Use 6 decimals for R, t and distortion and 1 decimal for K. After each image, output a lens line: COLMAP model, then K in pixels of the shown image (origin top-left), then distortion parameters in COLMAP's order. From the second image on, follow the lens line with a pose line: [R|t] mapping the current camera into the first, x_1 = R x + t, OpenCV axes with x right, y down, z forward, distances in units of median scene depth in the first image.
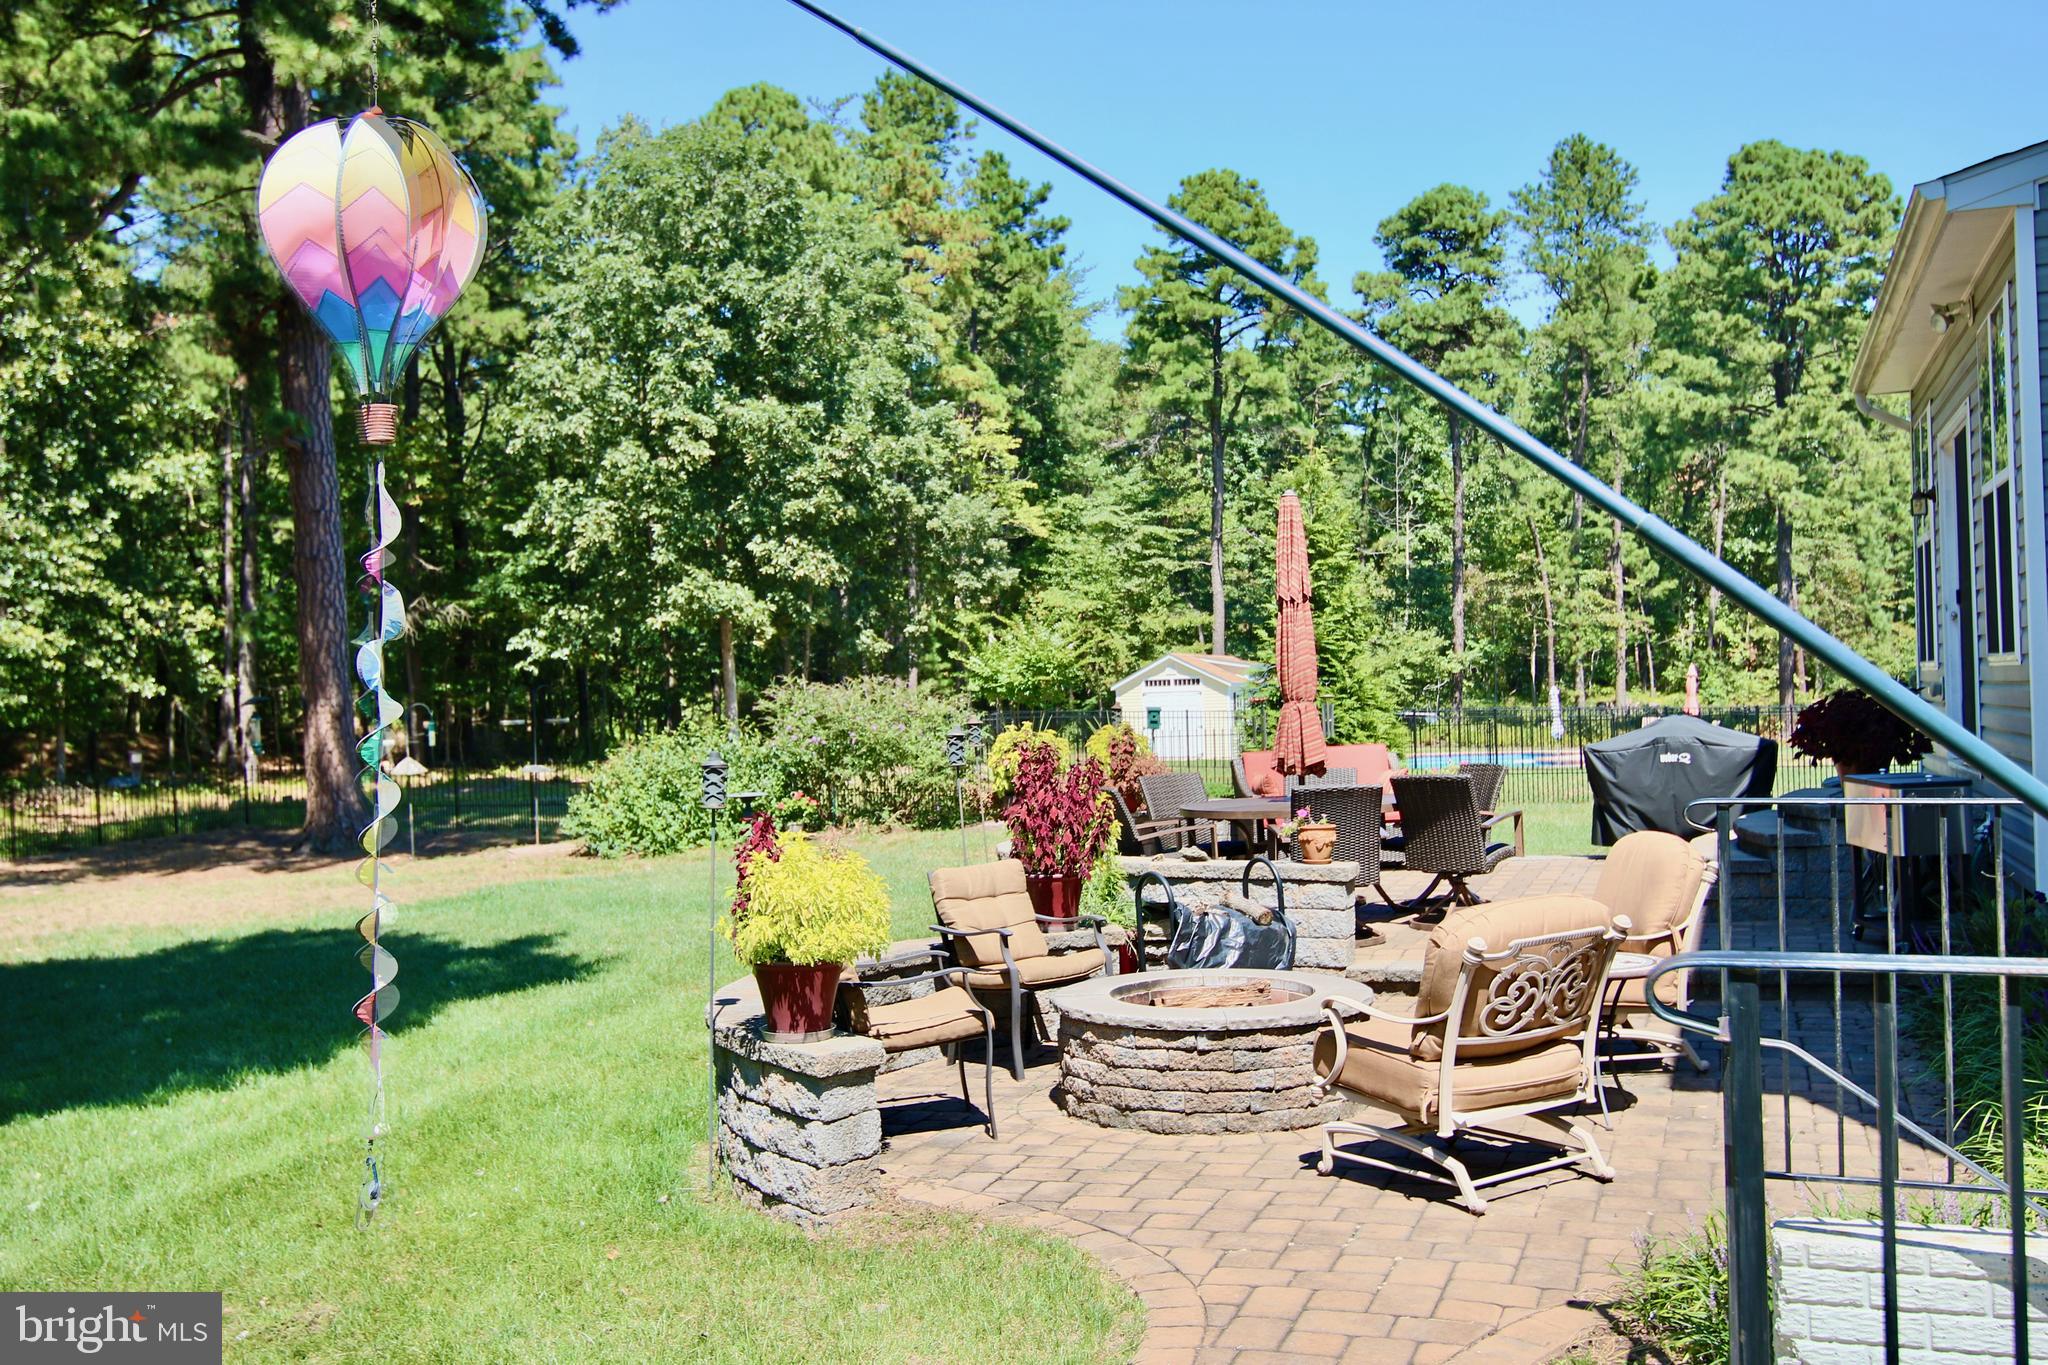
lens RADIAL K [[1874.8, 0, 1000.0], [0, 1874.8, 682.9], [0, 0, 1]] dist [0.011654, 0.013079]
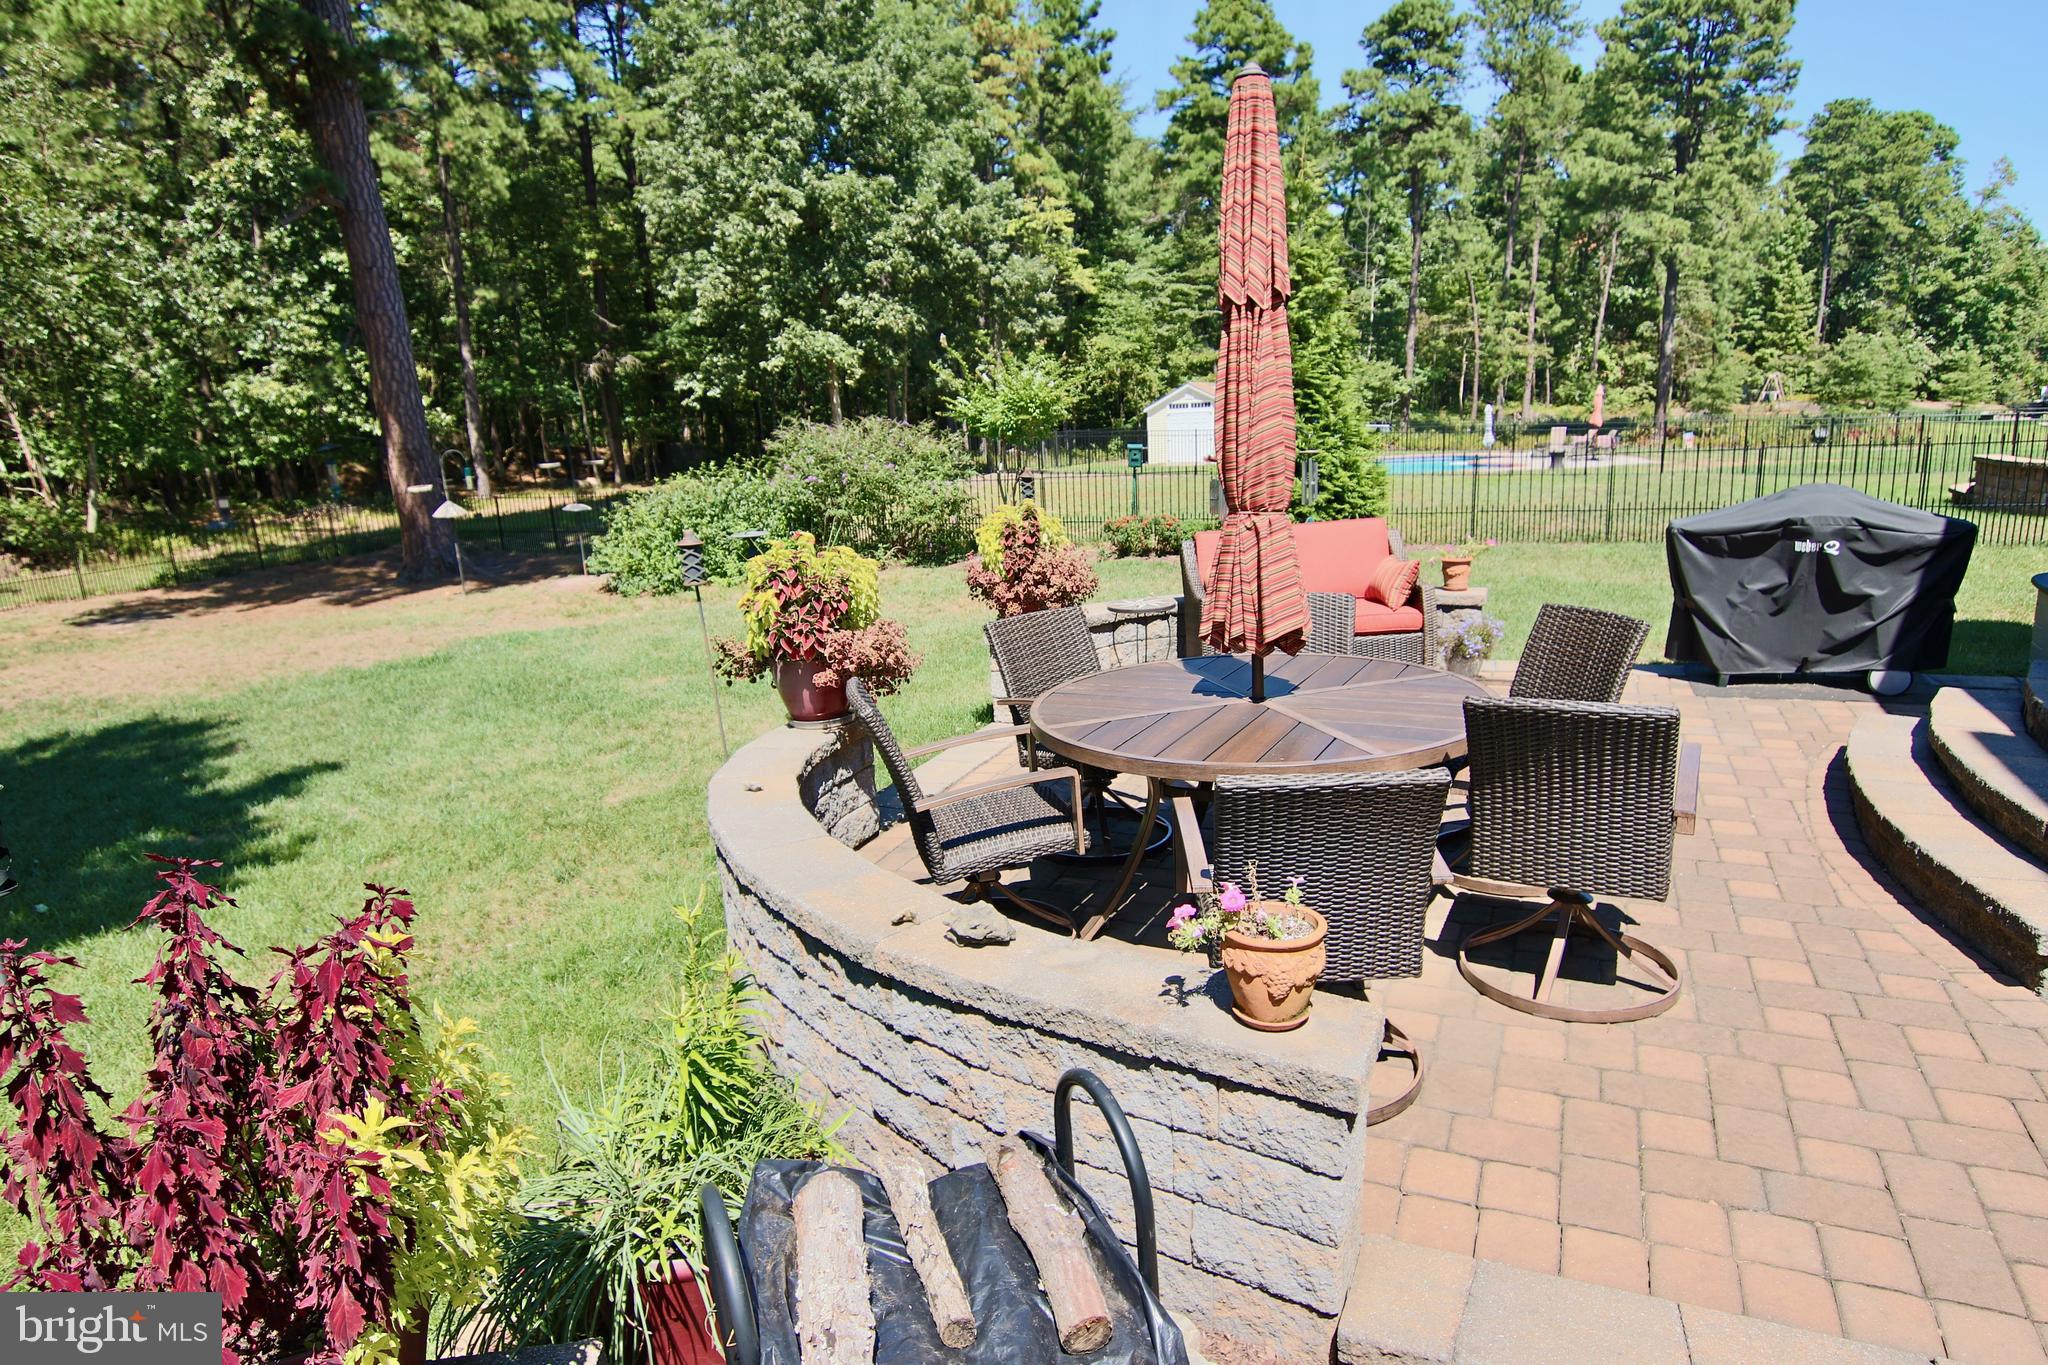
lens RADIAL K [[1182.2, 0, 1011.5], [0, 1182.2, 689.4], [0, 0, 1]] dist [-0.003641, -0.010238]
pose [[0.997696, -0.000766, -0.067835, 0.020678], [0.016752, 0.971751, 0.235415, -0.003529], [0.065739, -0.236009, 0.969525, 0.121514]]
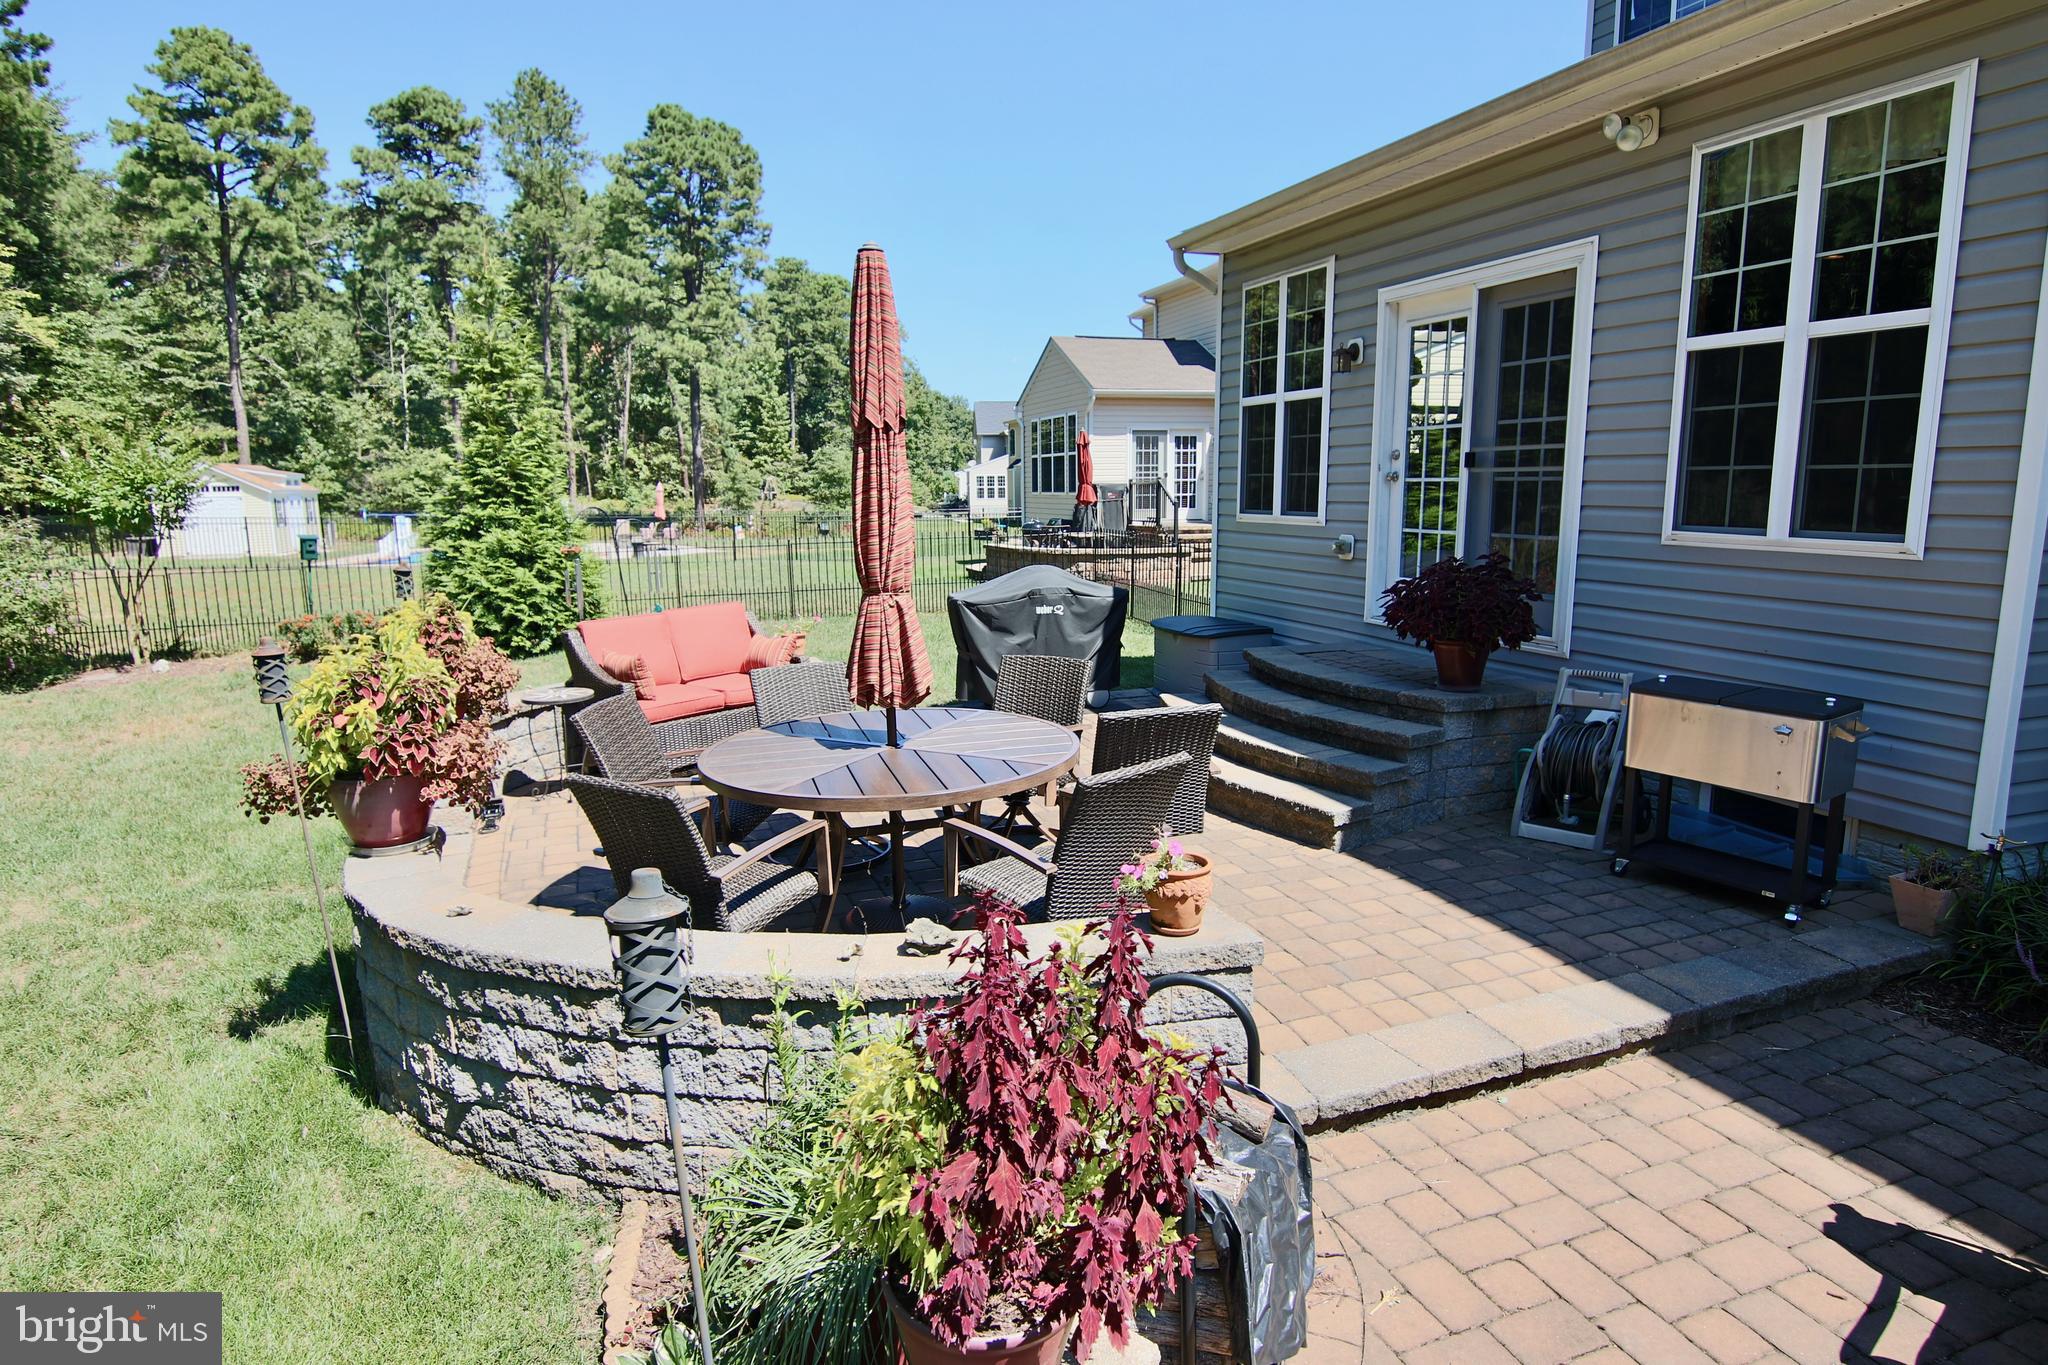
lens RADIAL K [[1182.2, 0, 1011.5], [0, 1182.2, 689.4], [0, 0, 1]] dist [-0.003641, -0.010238]
pose [[0.756835, -0.092925, 0.646966, -0.012689], [-0.017429, 0.986621, 0.162099, -0.004105], [-0.653373, -0.133958, 0.745090, 0.121704]]
